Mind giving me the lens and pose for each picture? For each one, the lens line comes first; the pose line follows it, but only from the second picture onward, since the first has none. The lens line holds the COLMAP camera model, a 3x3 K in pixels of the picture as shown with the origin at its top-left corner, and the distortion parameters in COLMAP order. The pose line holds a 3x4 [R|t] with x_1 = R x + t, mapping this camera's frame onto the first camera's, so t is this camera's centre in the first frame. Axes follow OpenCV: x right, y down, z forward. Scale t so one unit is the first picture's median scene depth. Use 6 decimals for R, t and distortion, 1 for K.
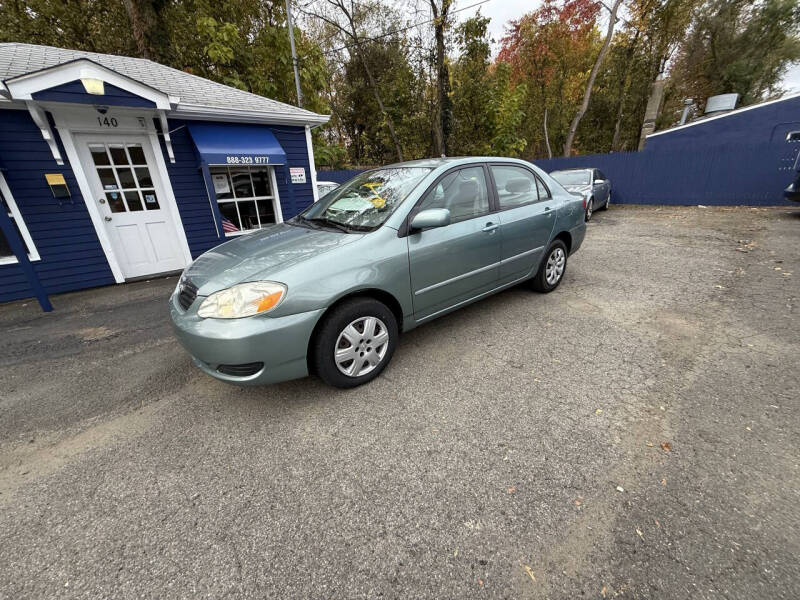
lens RADIAL K [[317.4, 0, 397.6], [0, 317.4, 302.2], [0, 0, 1]] dist [0.000462, -0.000259]
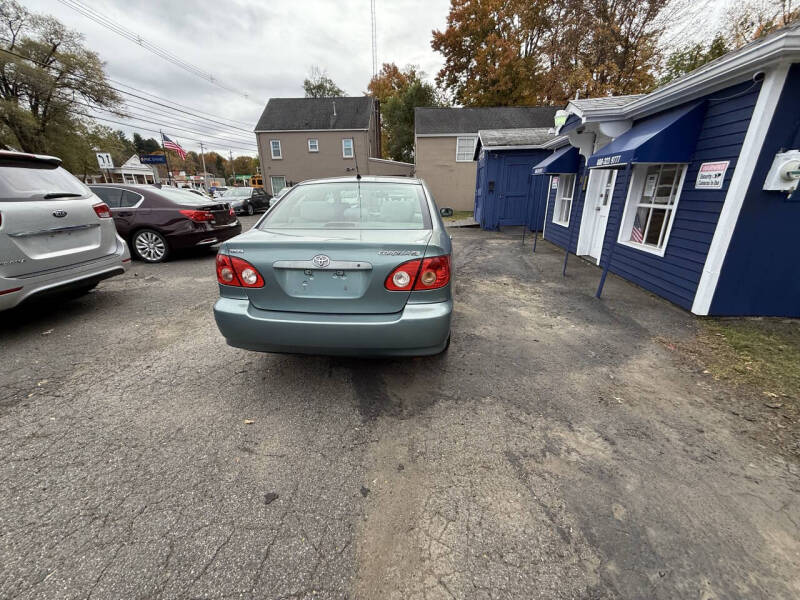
lens RADIAL K [[317.4, 0, 397.3], [0, 317.4, 302.9], [0, 0, 1]] dist [0.000462, -0.000259]
pose [[-0.698738, 0.289541, -0.654164, 0.787977], [-0.219537, 0.783520, 0.581292, -0.665316], [0.680858, 0.549784, -0.483910, 1.582589]]
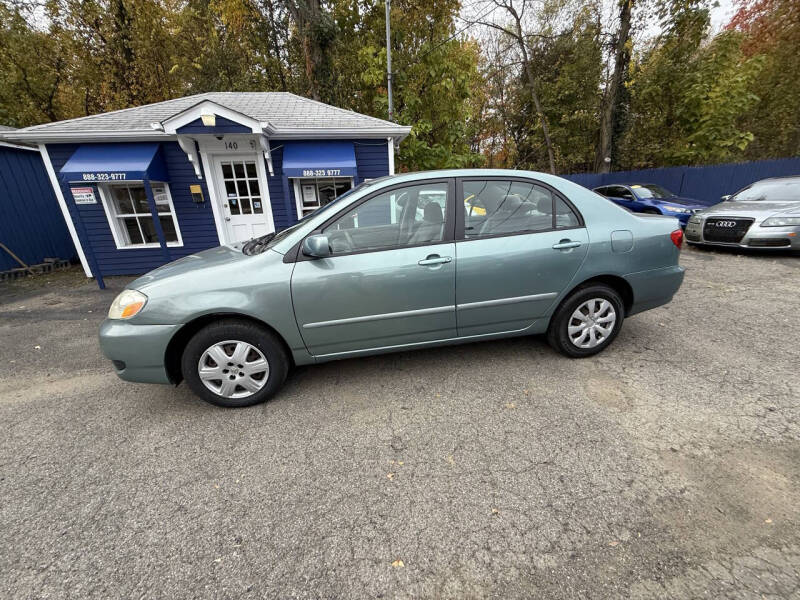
lens RADIAL K [[317.4, 0, 396.9], [0, 317.4, 302.1], [0, 0, 1]] dist [0.000462, -0.000259]
pose [[0.881191, 0.167388, -0.442136, 0.412138], [-0.174715, 0.984316, 0.024439, -0.099719], [0.439292, 0.055713, 0.896615, 0.191338]]
